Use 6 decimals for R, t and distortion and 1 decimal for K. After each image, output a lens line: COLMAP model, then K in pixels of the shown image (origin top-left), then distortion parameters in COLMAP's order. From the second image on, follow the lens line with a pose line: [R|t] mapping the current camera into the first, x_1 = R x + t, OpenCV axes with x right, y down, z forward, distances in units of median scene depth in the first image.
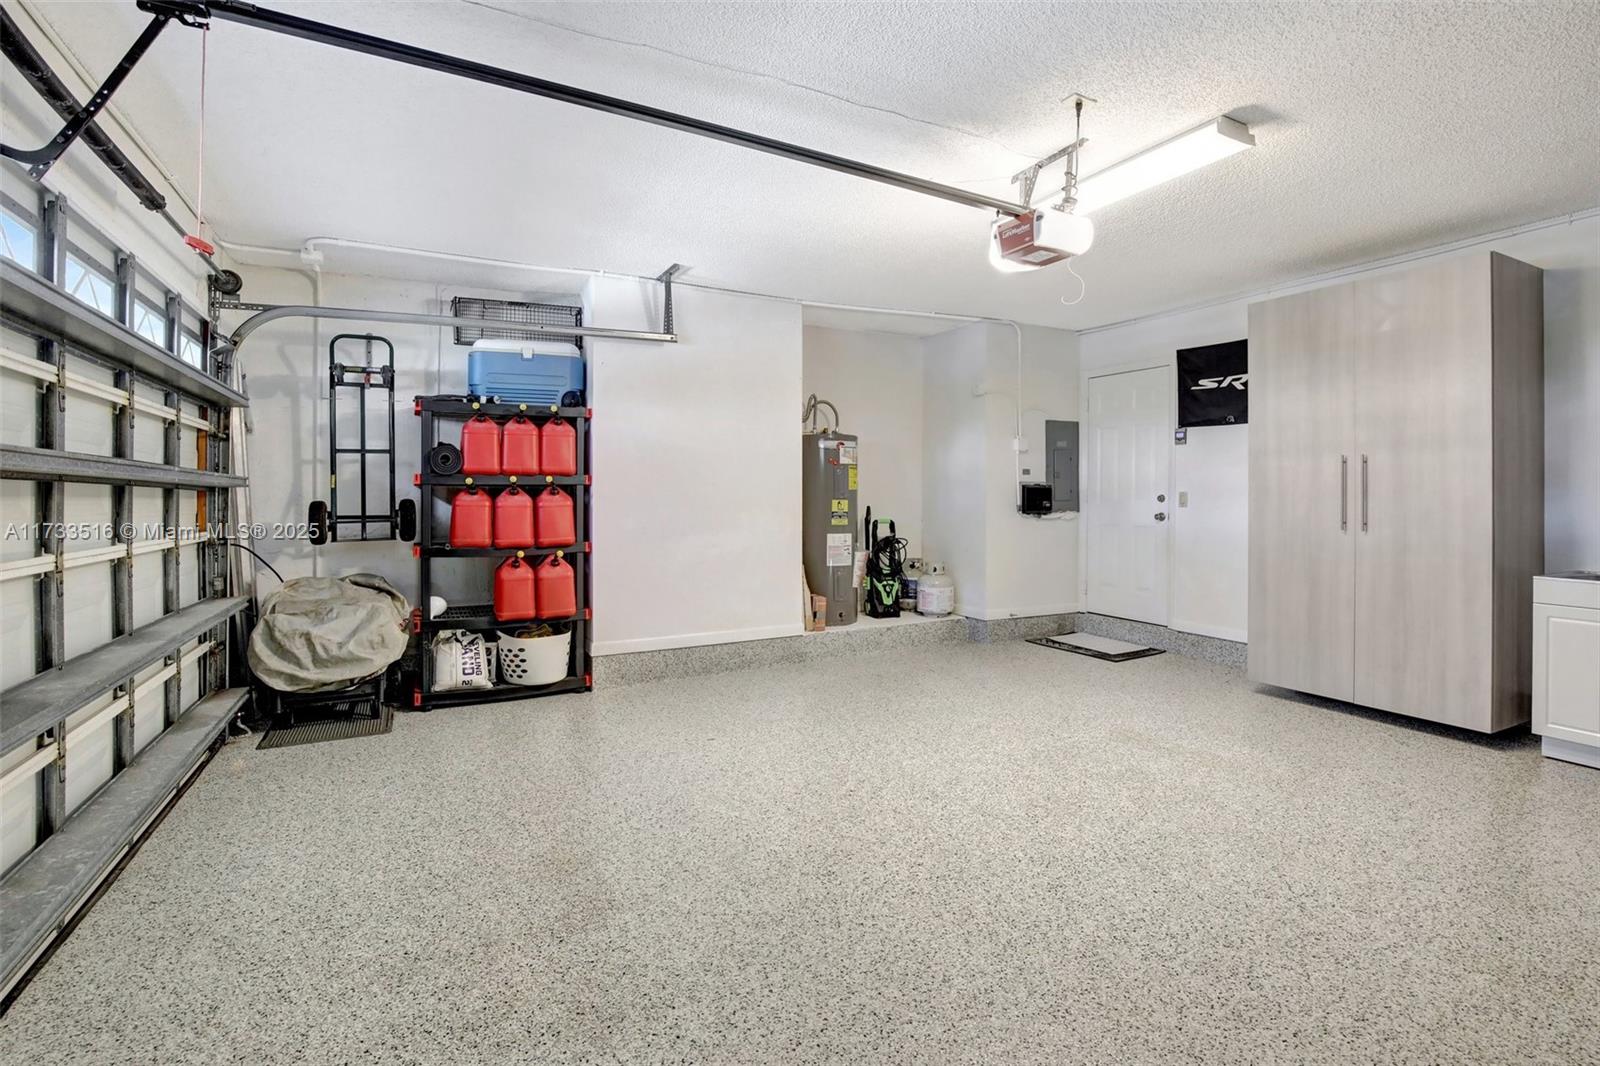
lens RADIAL K [[749.7, 0, 826.5], [0, 749.7, 491.7], [0, 0, 1]] dist [-0.038170, 0.009119]
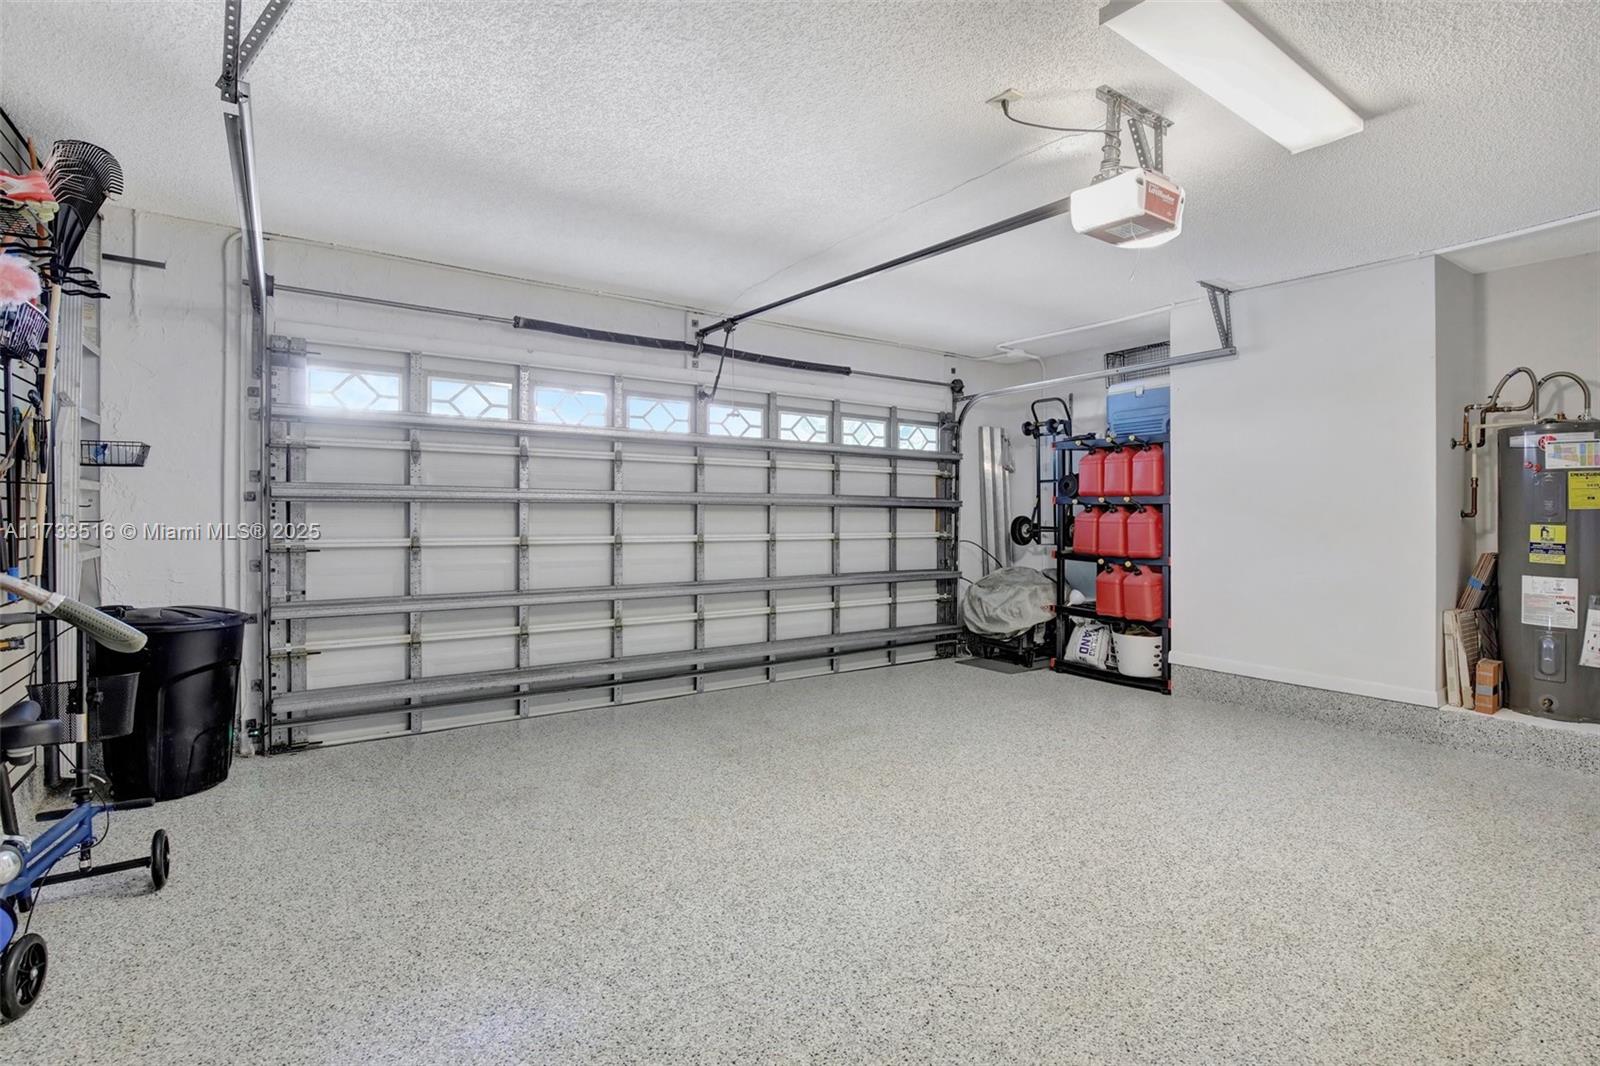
lens RADIAL K [[759.4, 0, 815.5], [0, 759.4, 497.7], [0, 0, 1]] dist [-0.017937, 0.000842]
pose [[0.141214, -0.013290, -0.989890, 0.818188], [-0.006385, 0.999877, -0.014335, 0.000853], [0.989959, 0.008345, 0.141111, 0.396393]]
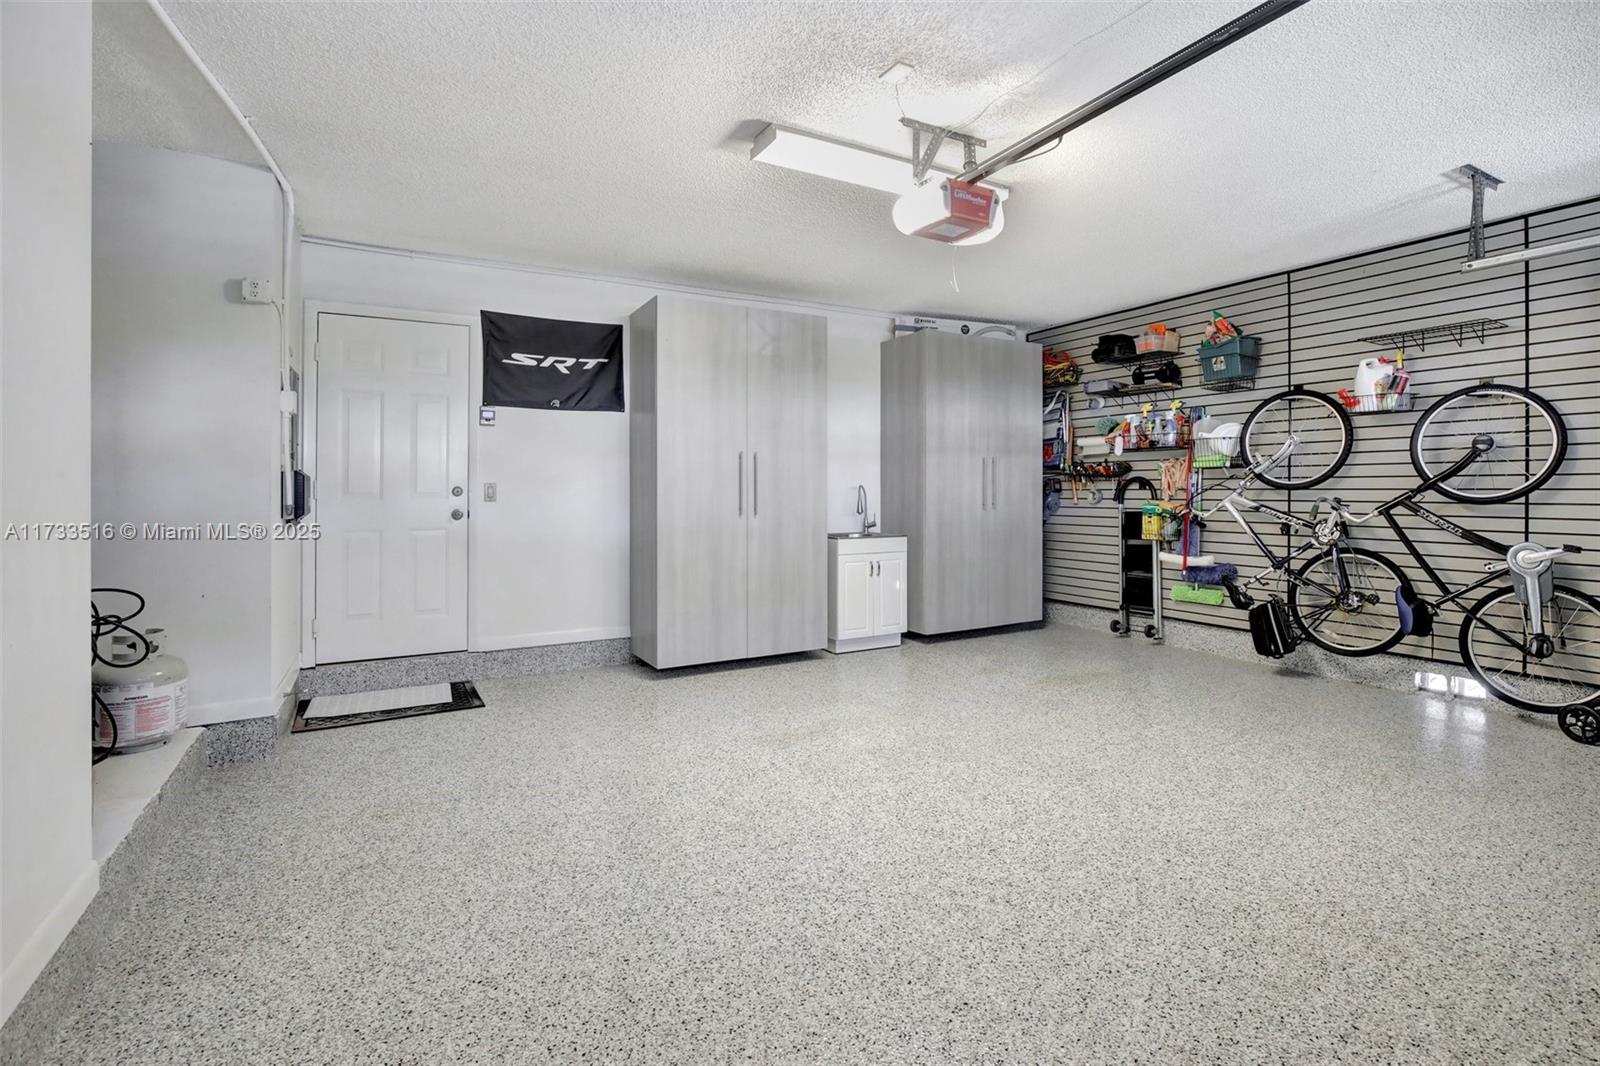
lens RADIAL K [[764.9, 0, 800.0], [0, 764.9, 499.3], [0, 0, 1]] dist [-0.018572, 0.002124]
pose [[-0.026706, -0.015167, 0.999528, -0.515016], [0.001328, 0.999883, 0.015208, 0.007707], [-0.999642, 0.001733, -0.026683, 0.914121]]
